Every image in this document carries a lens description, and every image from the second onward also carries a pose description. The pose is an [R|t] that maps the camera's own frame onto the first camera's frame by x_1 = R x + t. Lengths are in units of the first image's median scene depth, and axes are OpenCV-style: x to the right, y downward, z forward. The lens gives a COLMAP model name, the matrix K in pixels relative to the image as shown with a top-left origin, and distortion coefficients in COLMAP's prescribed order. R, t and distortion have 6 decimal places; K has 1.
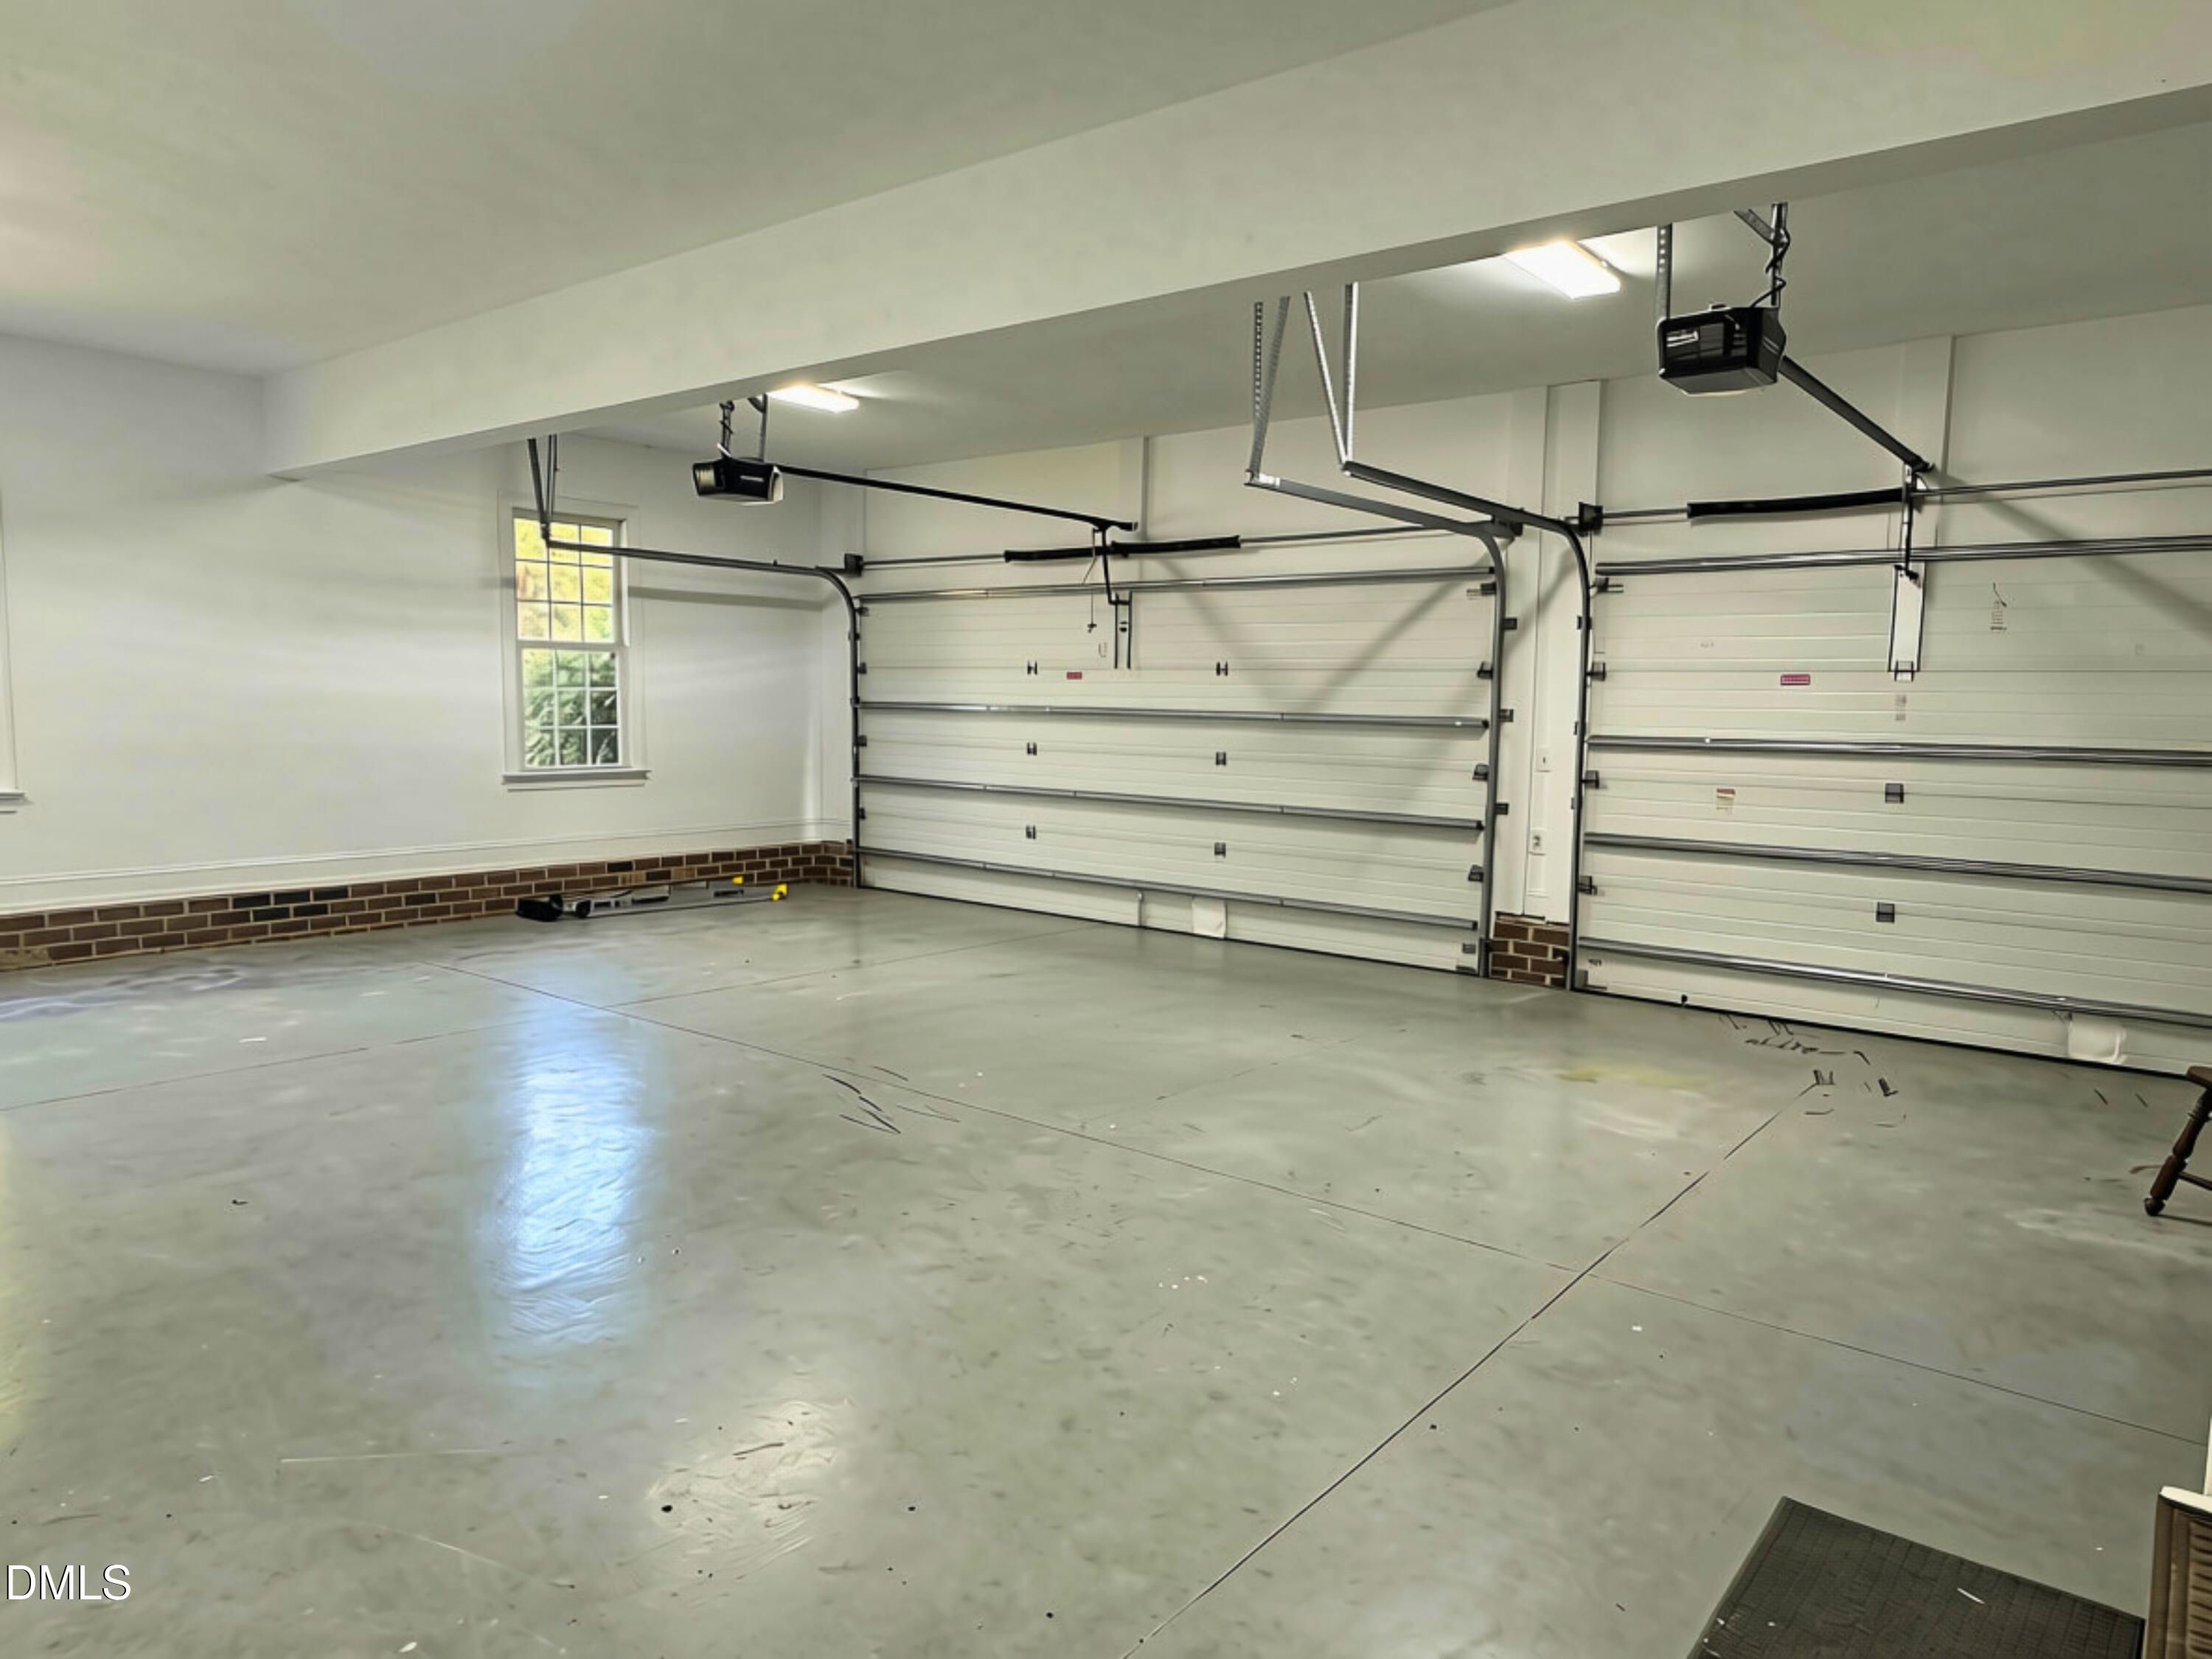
lens RADIAL K [[1402.7, 0, 1121.4], [0, 1402.7, 837.5], [0, 0, 1]] dist [0.002305, -0.005035]
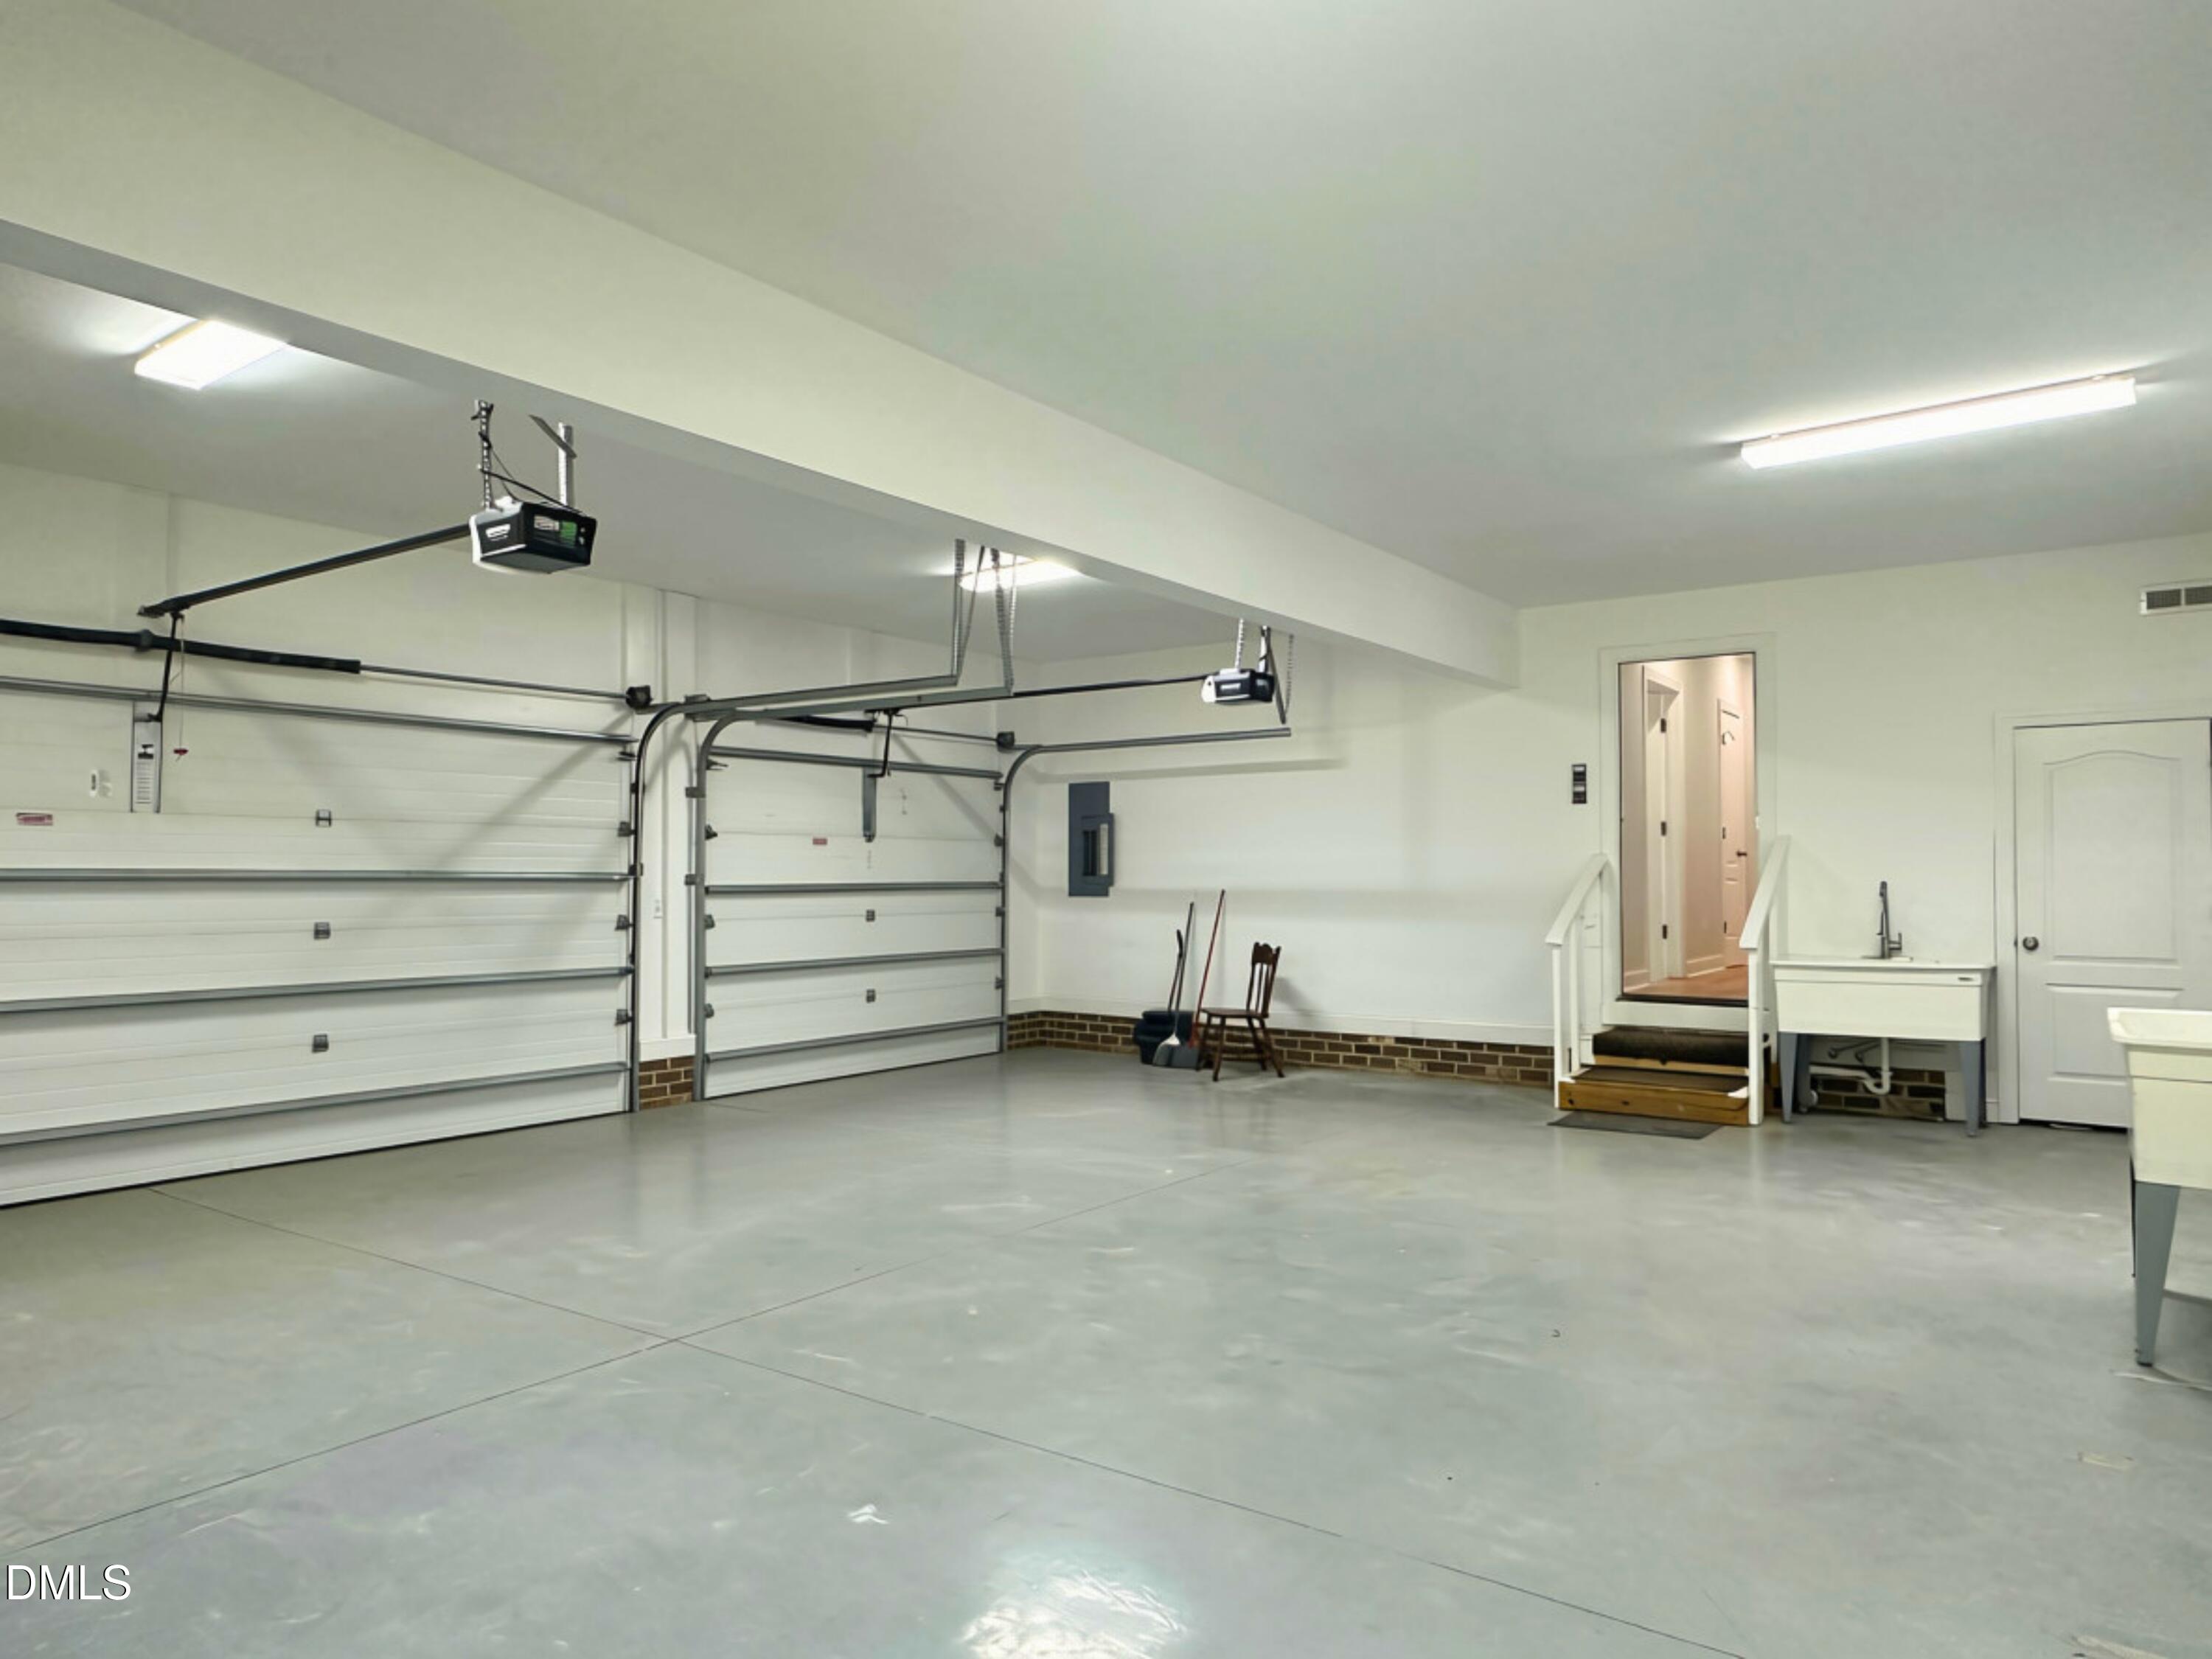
lens RADIAL K [[1402.7, 0, 1119.3], [0, 1402.7, 826.8], [0, 0, 1]] dist [0.002305, -0.005035]
pose [[-0.028815, 0.009312, 0.999541, -0.841910], [0.085578, 0.996308, -0.006814, -0.080241], [-0.995915, 0.085342, -0.029506, 0.648266]]
